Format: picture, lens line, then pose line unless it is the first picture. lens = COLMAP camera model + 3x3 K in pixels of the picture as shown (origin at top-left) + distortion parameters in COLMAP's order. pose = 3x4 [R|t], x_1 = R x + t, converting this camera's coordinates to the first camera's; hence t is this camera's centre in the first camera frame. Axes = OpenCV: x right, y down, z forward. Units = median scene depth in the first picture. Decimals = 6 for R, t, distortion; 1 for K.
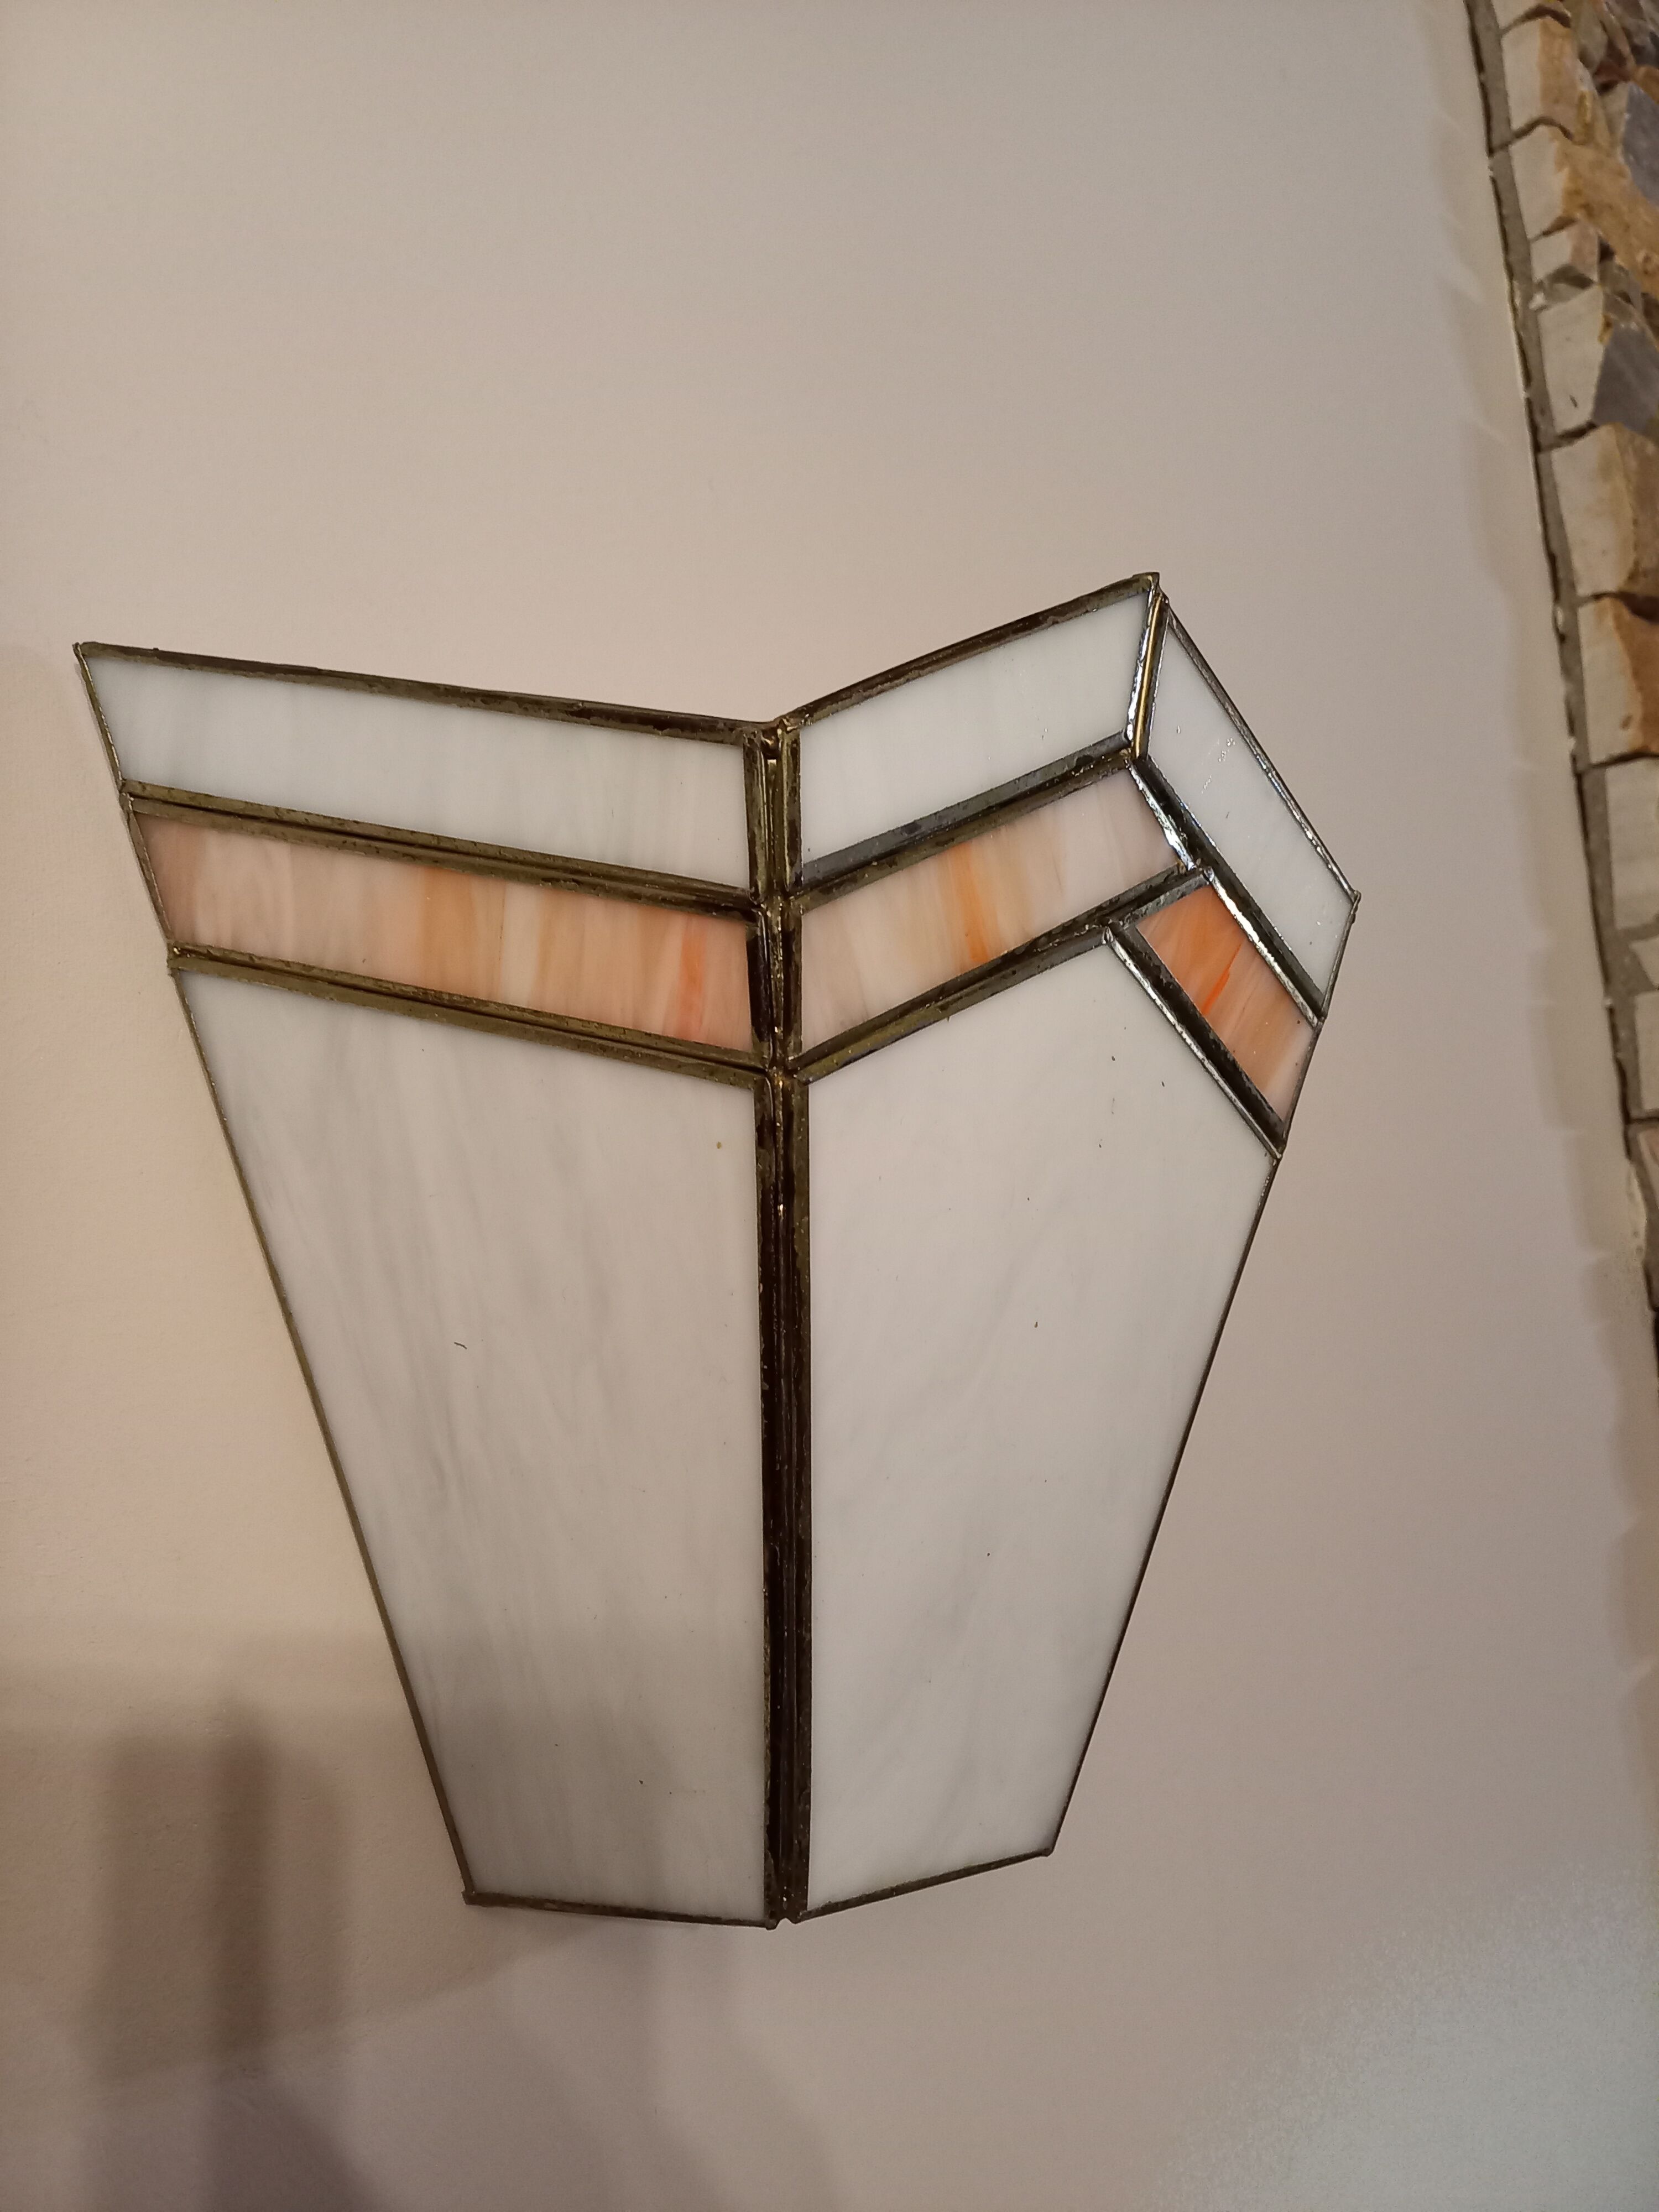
lens RADIAL K [[1613.6, 0, 830.4], [0, 1613.6, 1095.1], [0, 0, 1]] dist [0.028948, 0.000441]
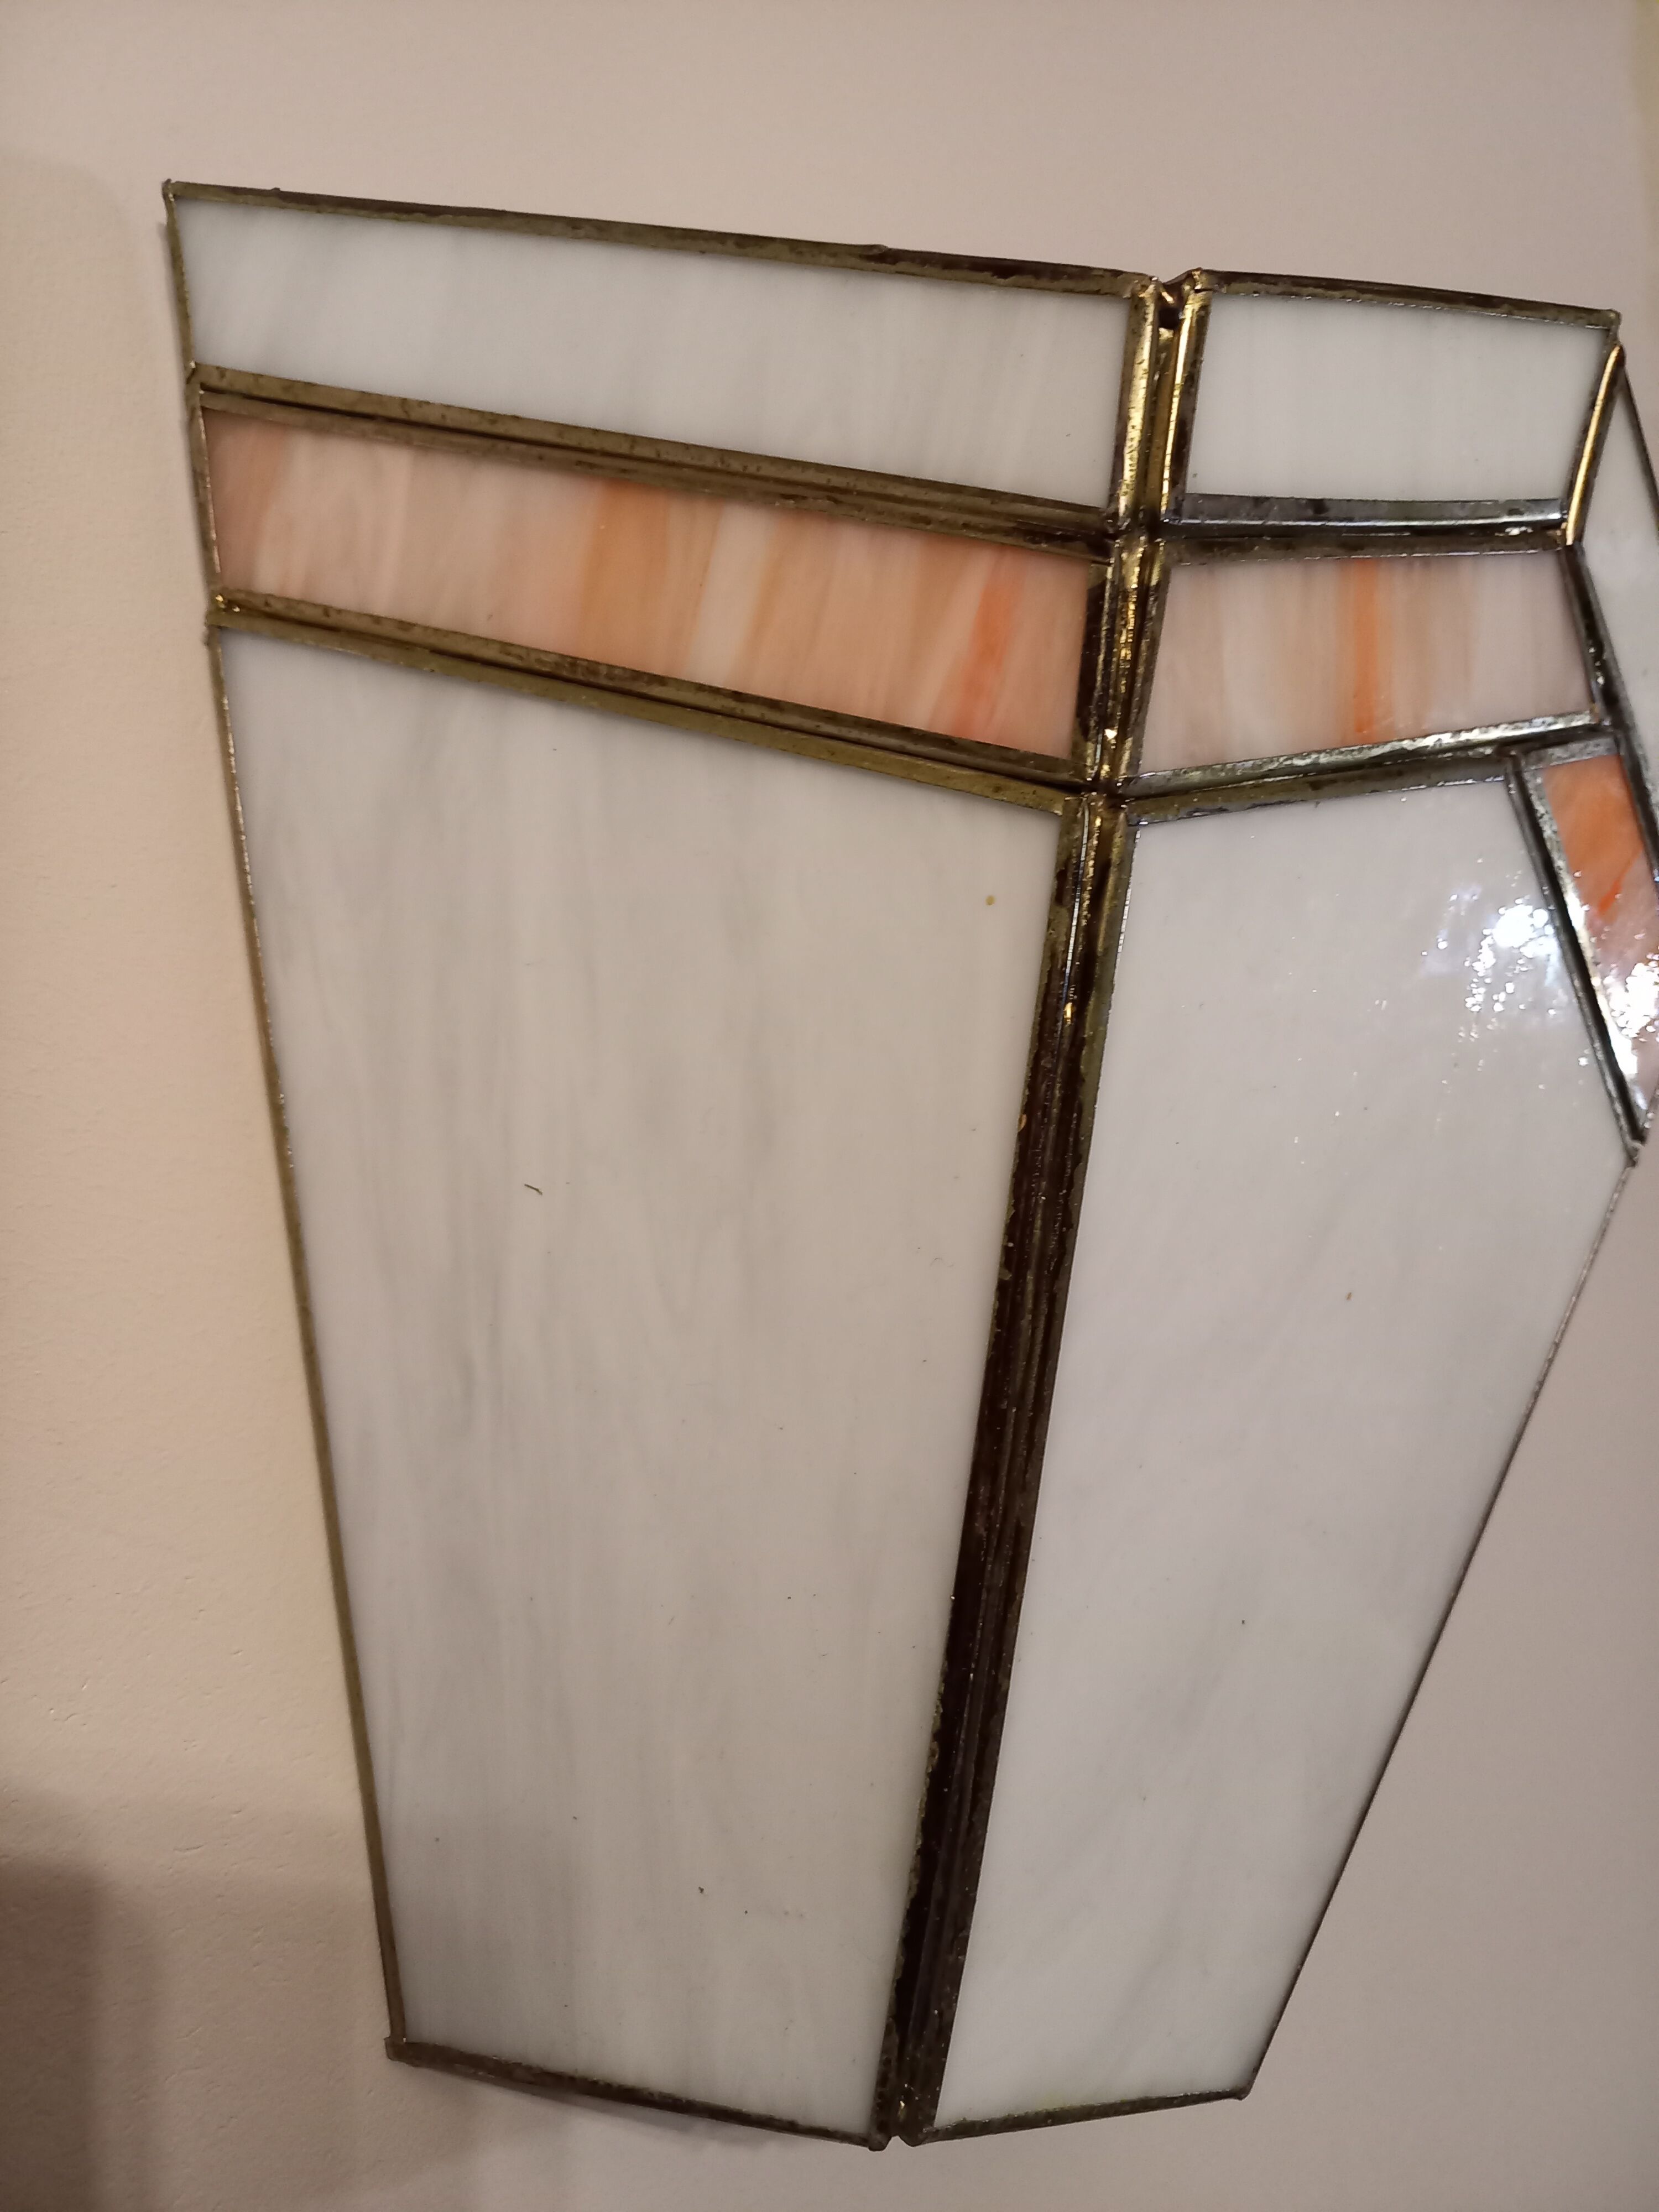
lens RADIAL K [[1661.7, 0, 876.8], [0, 1661.7, 1108.9], [0, 0, 1]] dist [-0.002227, -0.007794]
pose [[0.989124, 0.144461, 0.027657, -0.114121], [-0.140152, 0.982739, -0.120751, 0.191833], [-0.044623, 0.115562, 0.992297, 0.310036]]
